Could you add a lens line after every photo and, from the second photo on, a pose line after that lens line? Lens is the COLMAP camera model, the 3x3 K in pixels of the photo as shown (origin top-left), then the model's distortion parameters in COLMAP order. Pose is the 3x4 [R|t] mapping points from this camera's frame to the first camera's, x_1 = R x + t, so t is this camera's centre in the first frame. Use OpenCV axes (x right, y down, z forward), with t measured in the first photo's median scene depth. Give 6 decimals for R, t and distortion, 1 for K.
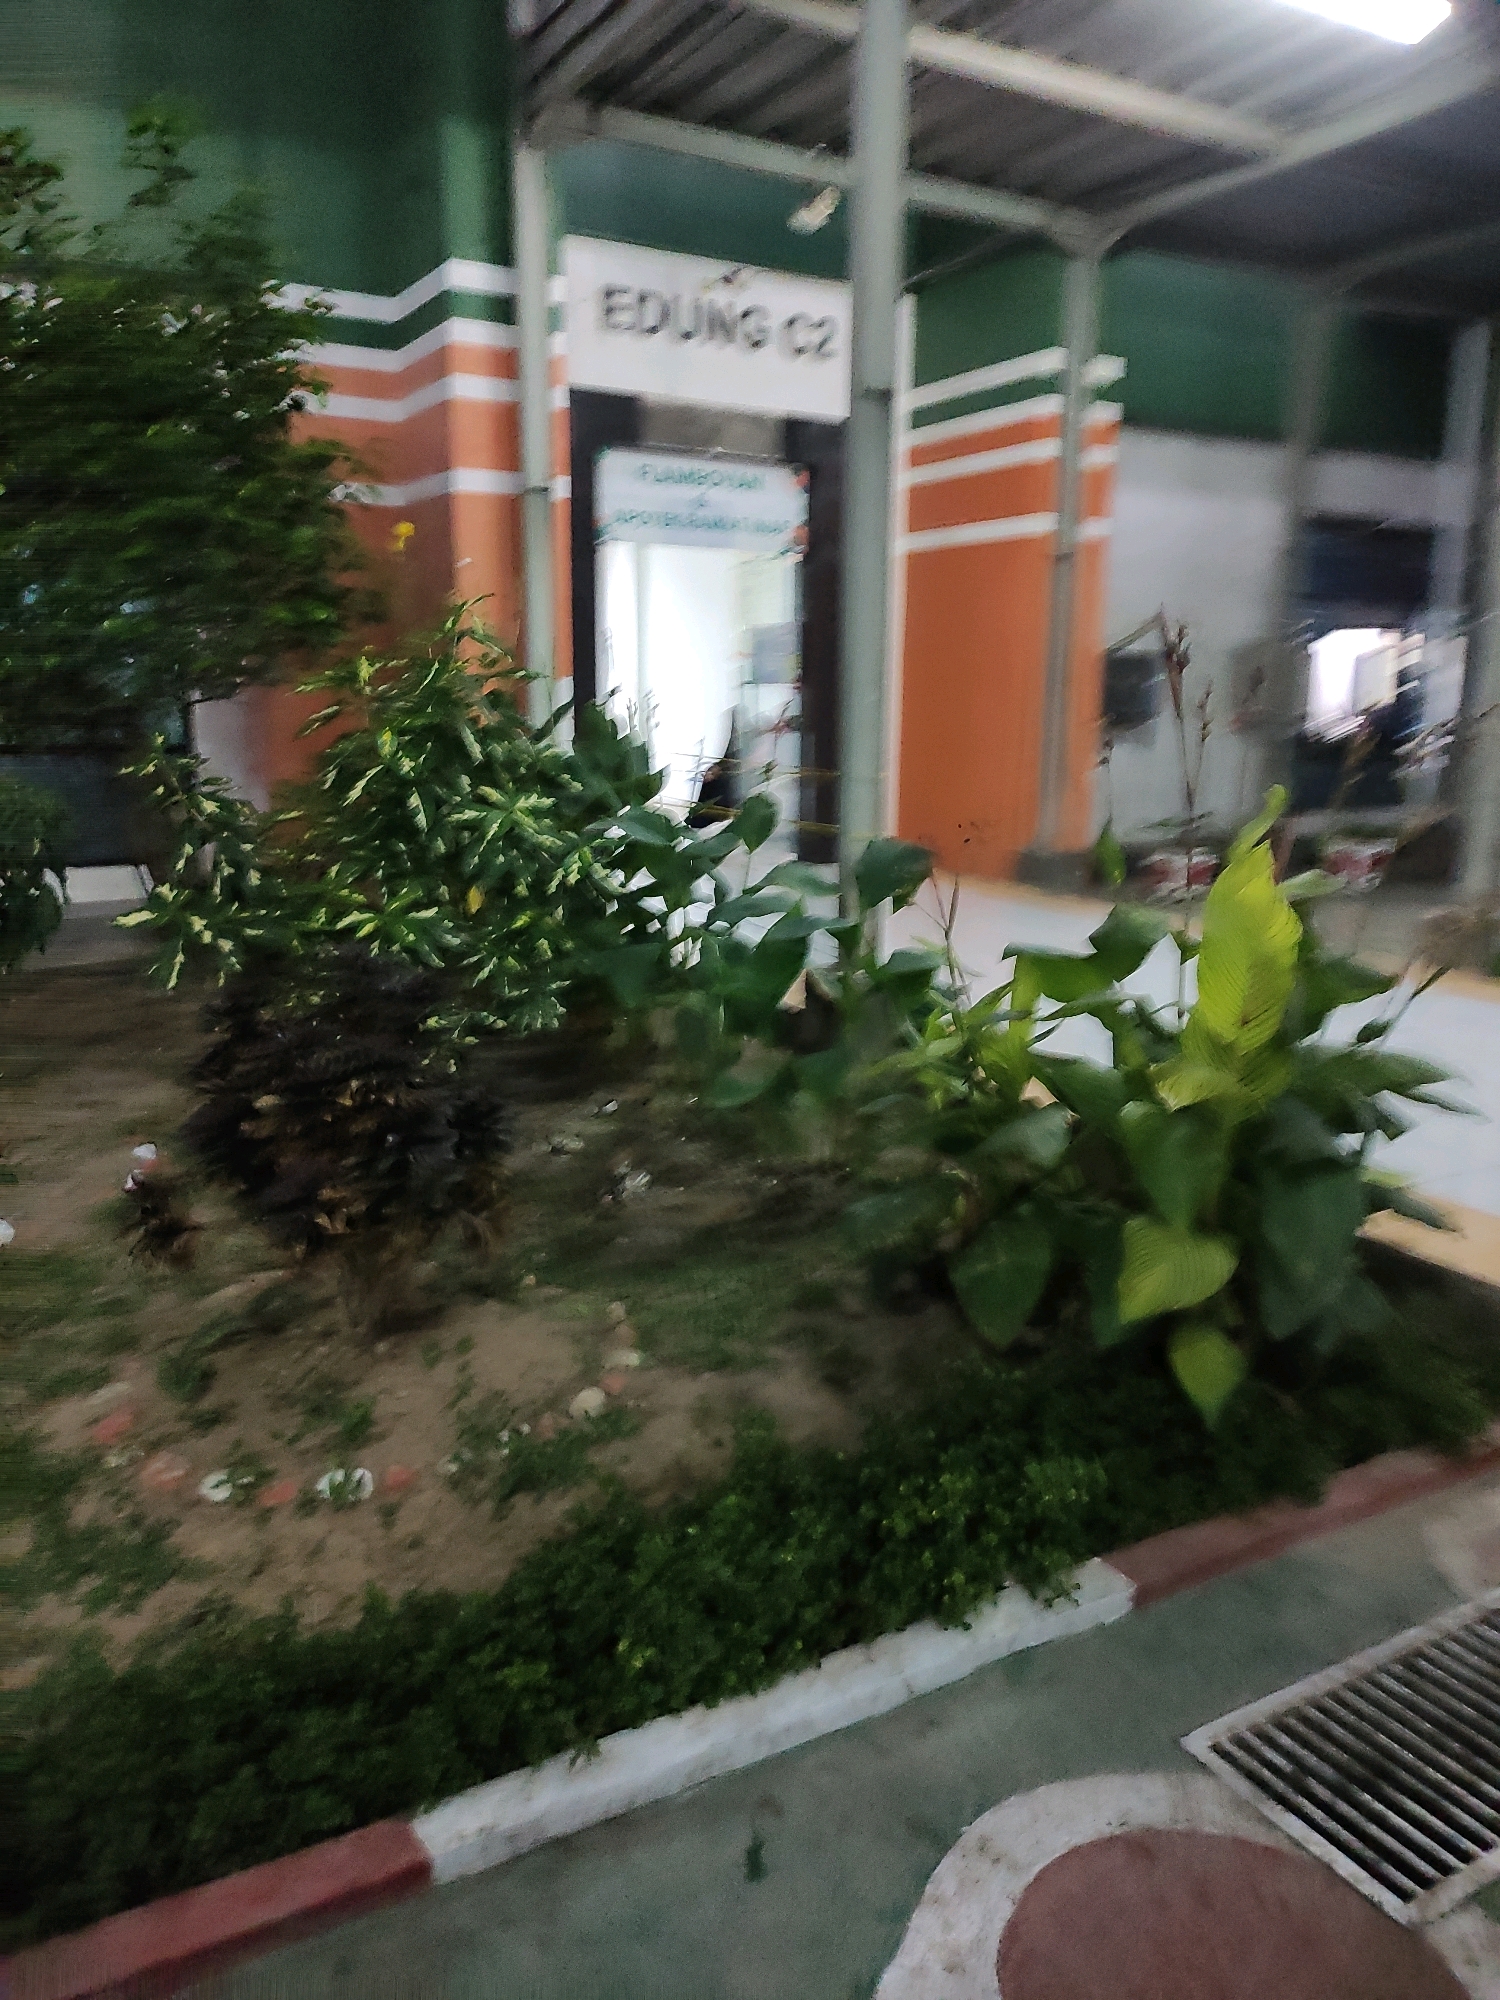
lens RADIAL K [[1533.6, 0, 755.7], [0, 1533.6, 970.1], [0, 0, 1]] dist [0.098392, -0.092611]
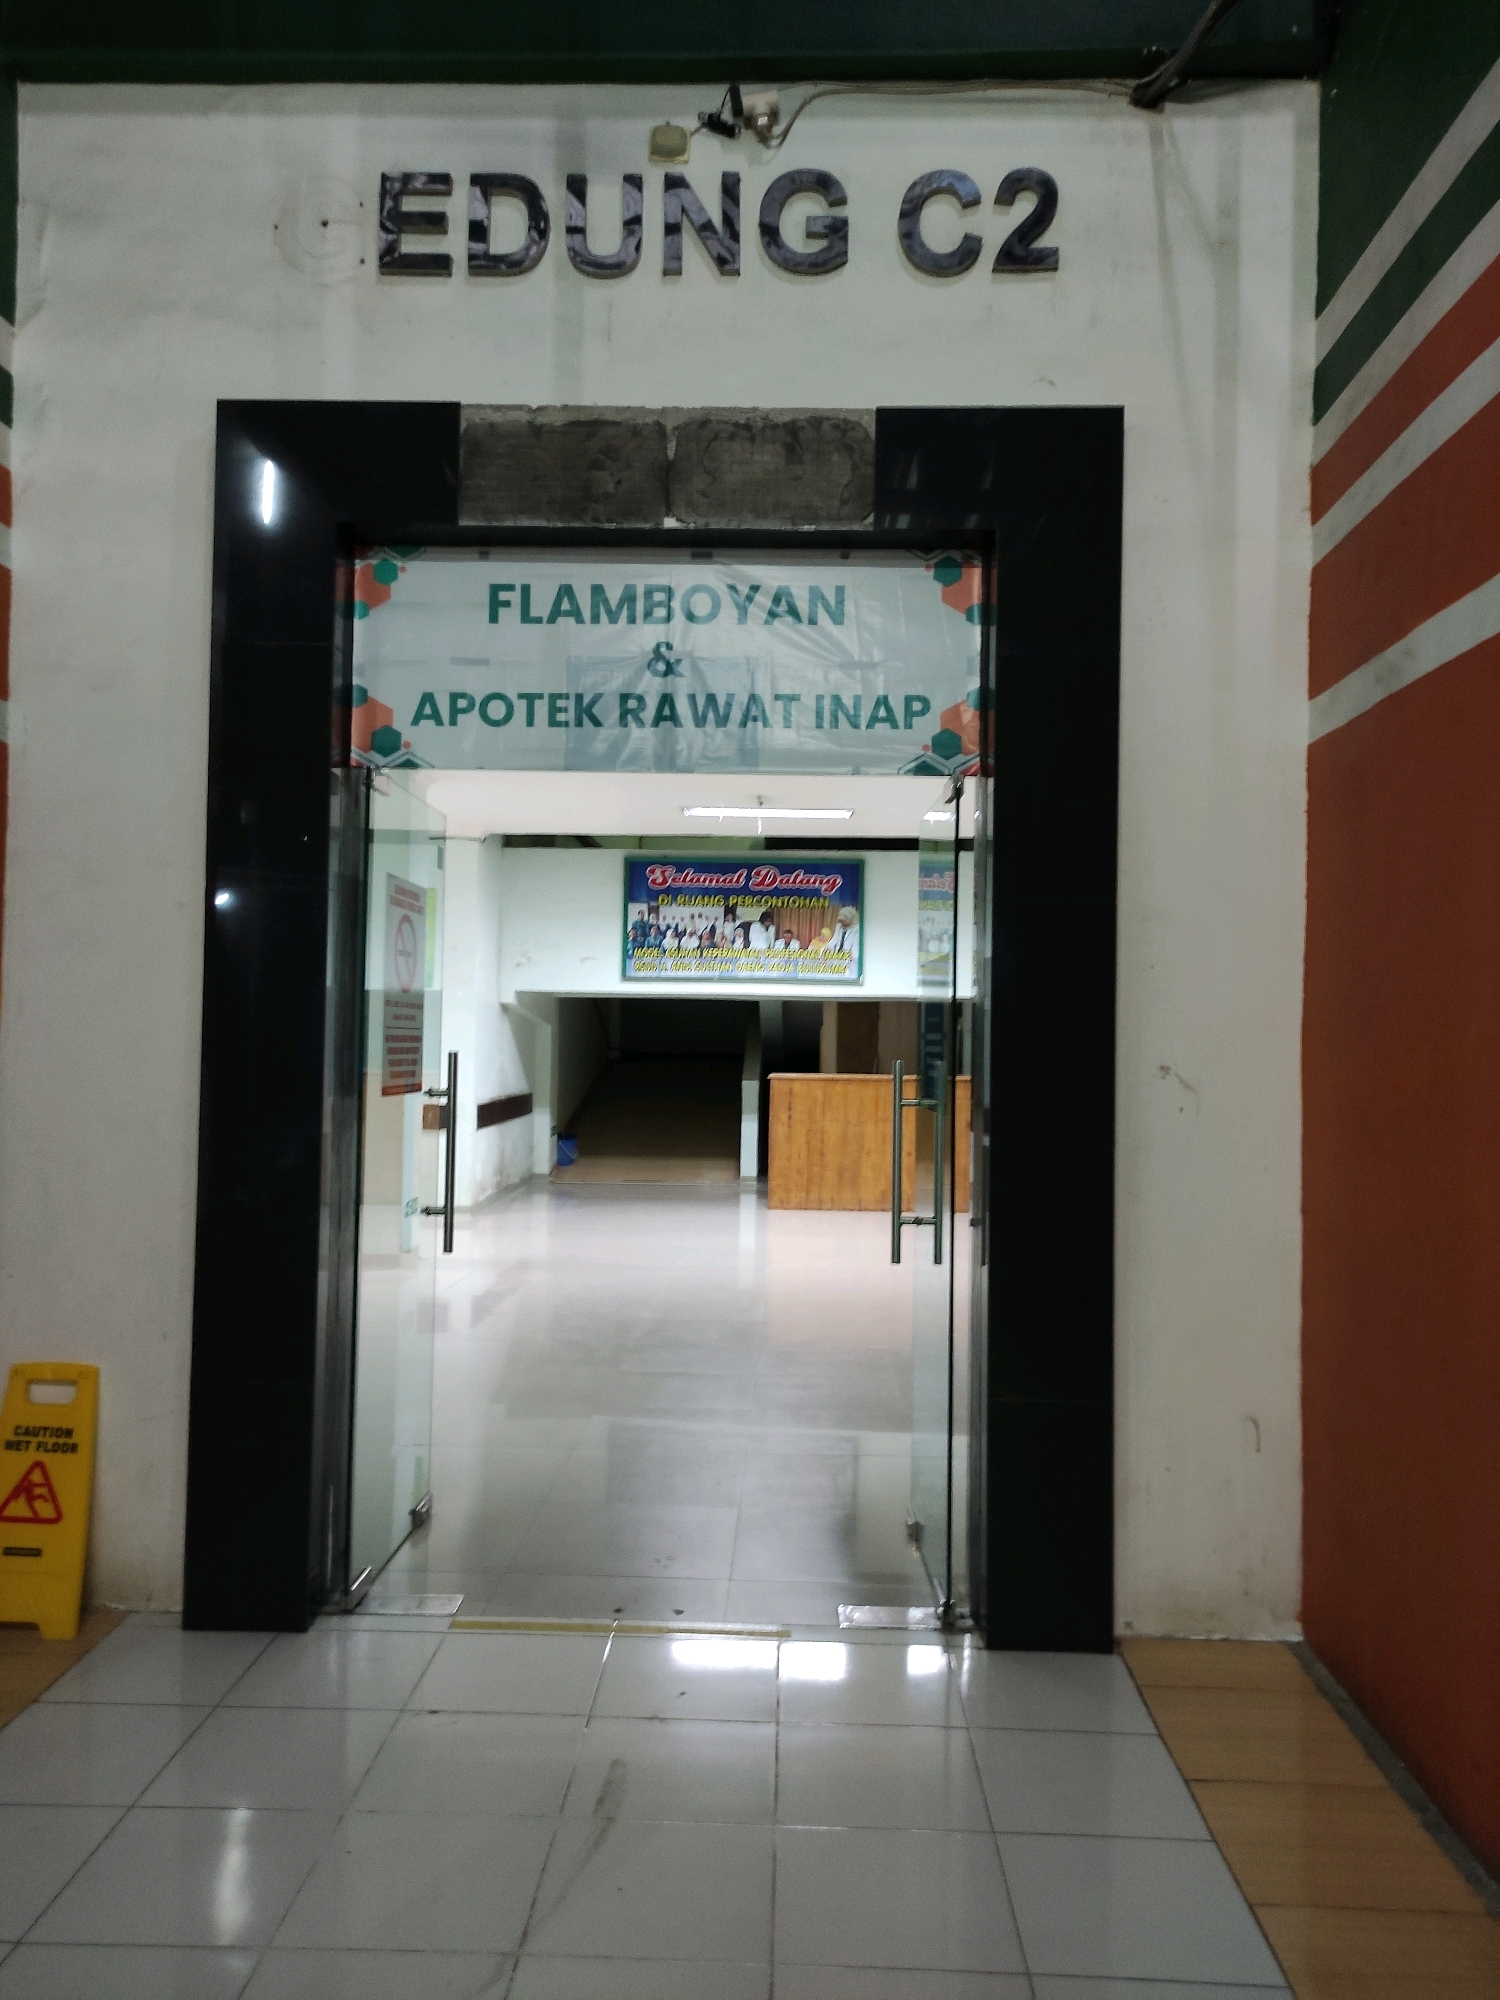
lens RADIAL K [[1533.6, 0, 755.7], [0, 1533.6, 970.1], [0, 0, 1]] dist [0.098392, -0.092611]
pose [[0.840573, -0.017831, -0.541404, 0.193825], [-0.102981, 0.975971, -0.192029, -0.156726], [0.531819, 0.217168, 0.818539, 0.716438]]
